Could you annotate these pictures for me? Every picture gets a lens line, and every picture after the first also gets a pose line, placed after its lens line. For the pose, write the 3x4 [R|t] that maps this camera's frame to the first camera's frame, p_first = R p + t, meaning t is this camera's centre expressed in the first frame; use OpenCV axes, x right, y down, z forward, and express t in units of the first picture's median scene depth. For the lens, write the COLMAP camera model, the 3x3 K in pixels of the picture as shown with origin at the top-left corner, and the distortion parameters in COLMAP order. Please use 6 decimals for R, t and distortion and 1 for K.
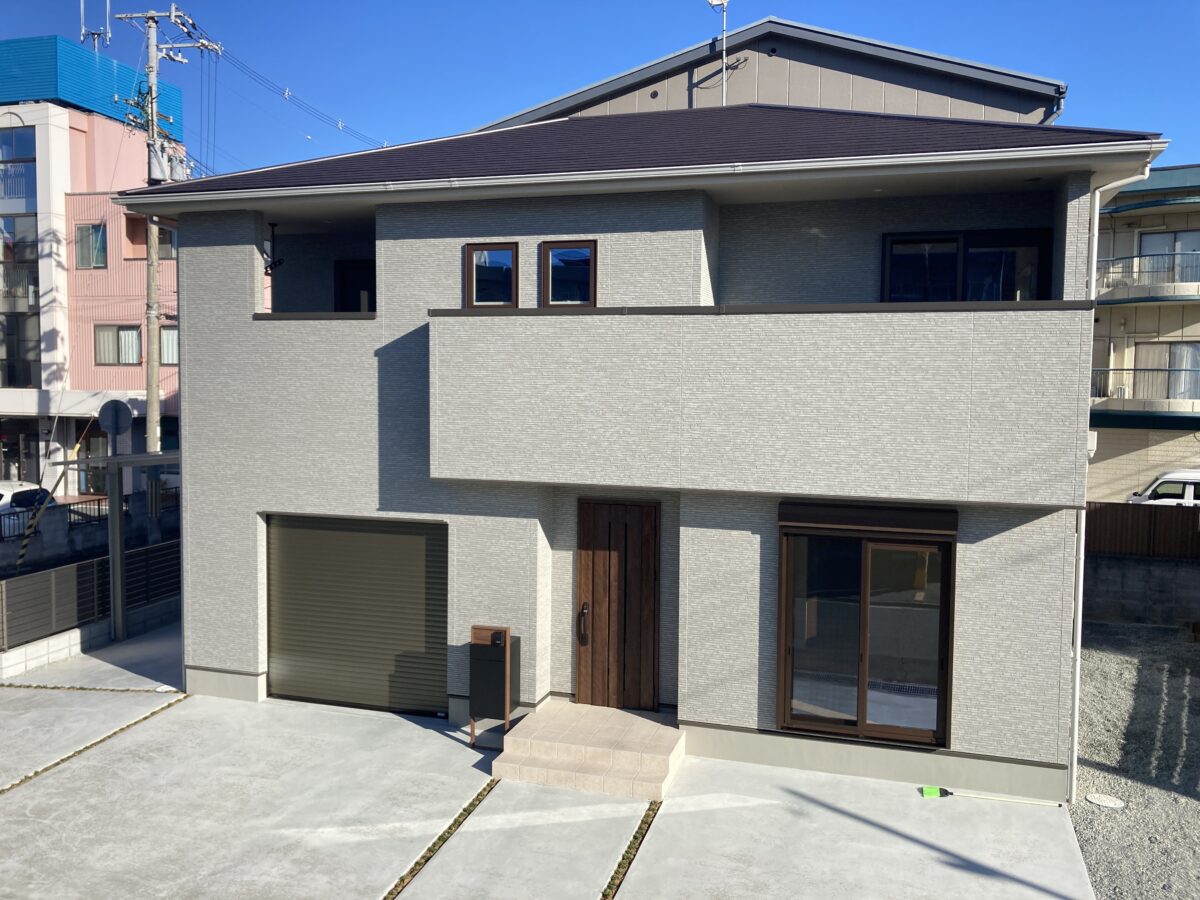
lens RADIAL K [[999.7, 0, 599.0], [0, 999.7, 443.2], [0, 0, 1]] dist [0.027384, -0.025910]
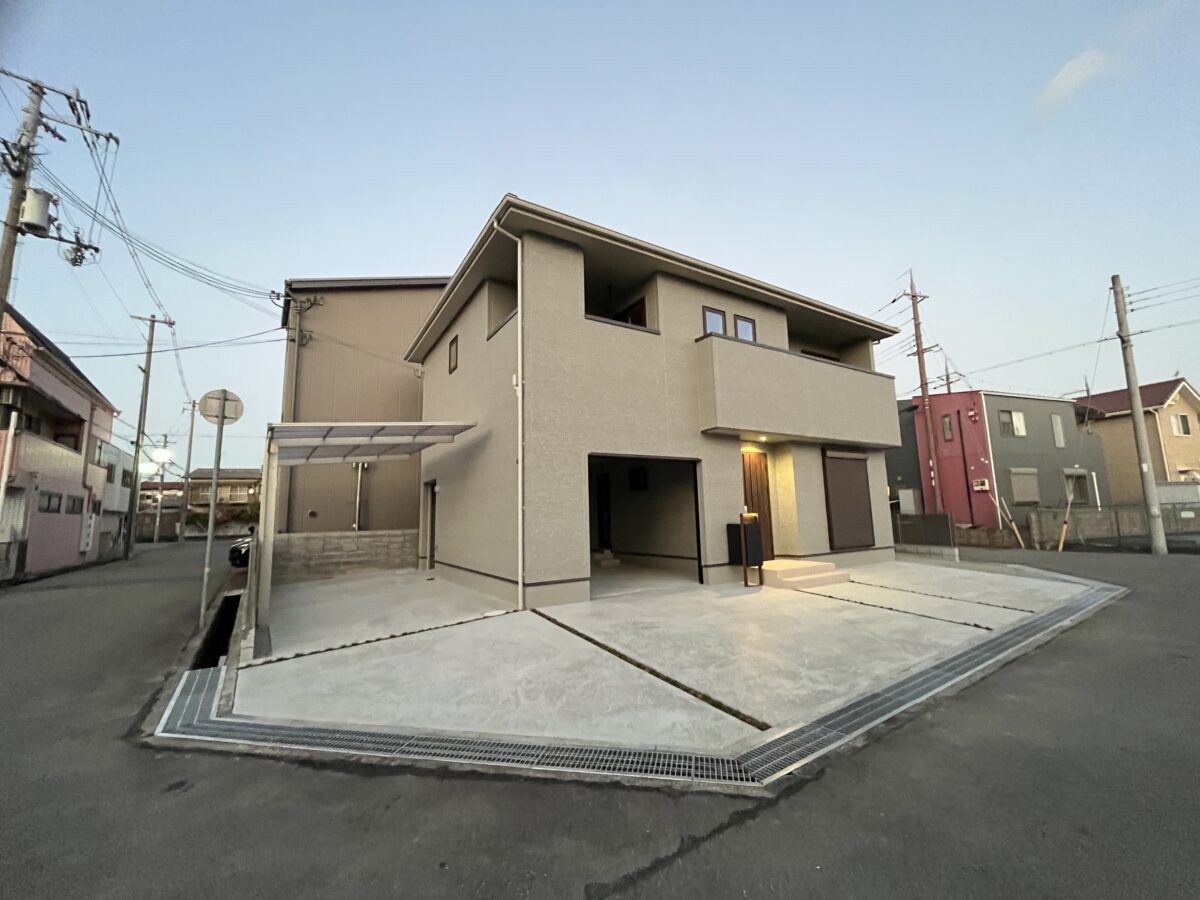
lens RADIAL K [[492.1, 0, 599.1], [0, 492.1, 450.7], [0, 0, 1]] dist [-0.005731, -0.000064]
pose [[0.651540, 0.079188, 0.754470, -0.921382], [0.083887, 0.980917, -0.175399, 0.202903], [-0.753962, 0.177570, 0.632464, 0.629224]]
